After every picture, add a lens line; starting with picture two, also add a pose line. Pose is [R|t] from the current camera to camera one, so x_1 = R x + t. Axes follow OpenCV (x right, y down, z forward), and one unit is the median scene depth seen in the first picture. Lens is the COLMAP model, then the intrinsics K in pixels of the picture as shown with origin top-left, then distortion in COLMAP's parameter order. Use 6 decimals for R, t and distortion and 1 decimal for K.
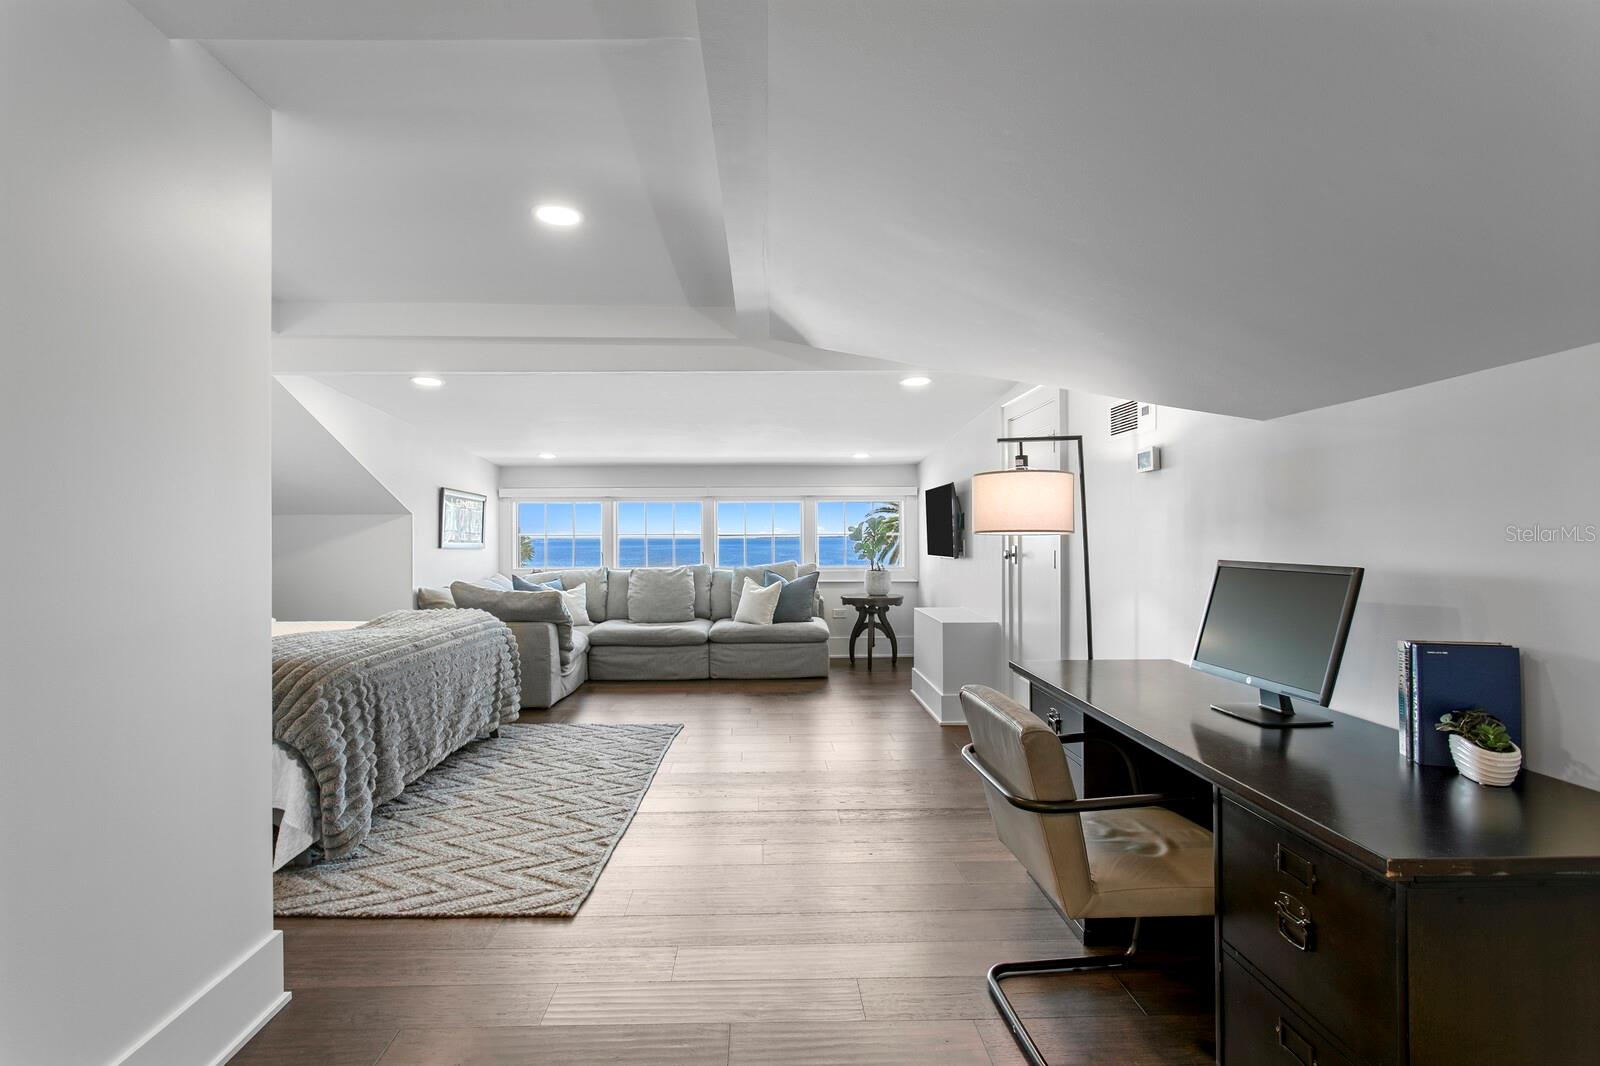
lens RADIAL K [[867.8, 0, 800.0], [0, 867.8, 533.0], [0, 0, 1]] dist [0.000258, 0.000010]
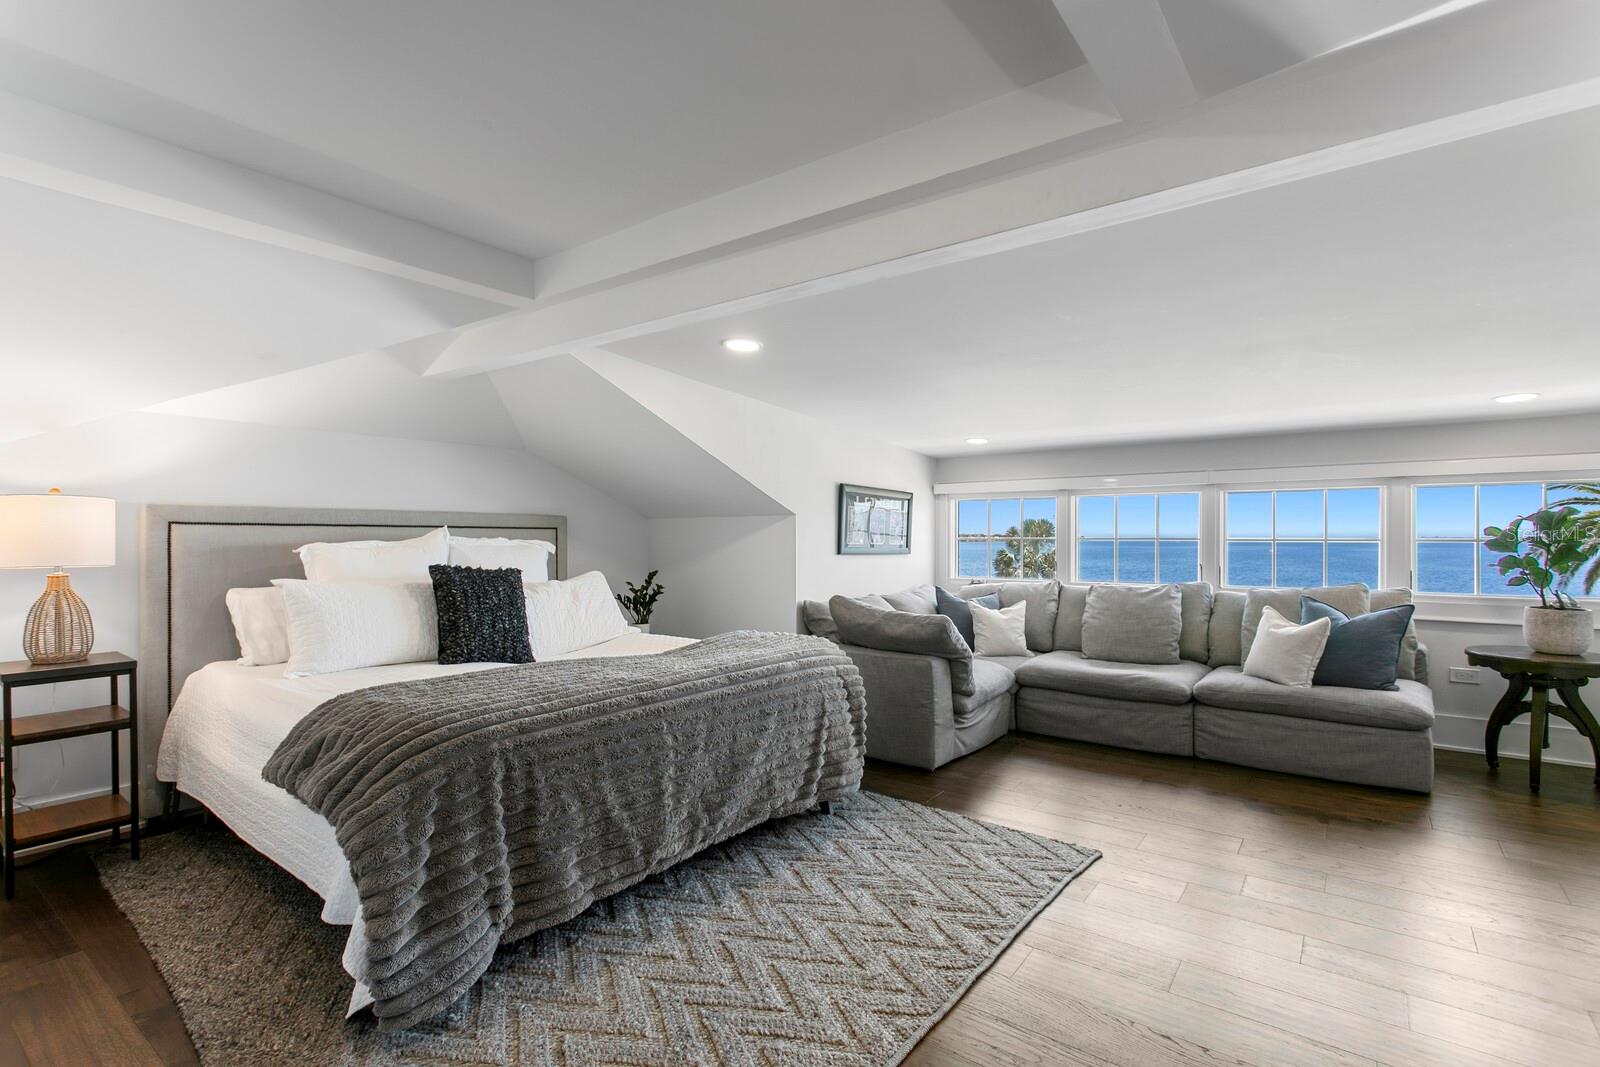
lens RADIAL K [[755.2, 0, 794.6], [0, 755.2, 540.0], [0, 0, 1]] dist [-0.001758, 0.005651]
pose [[0.763354, 0.007689, -0.645935, 0.033500], [-0.000548, 0.999937, 0.011254, -0.004455], [0.645981, -0.008237, 0.763309, 0.354956]]
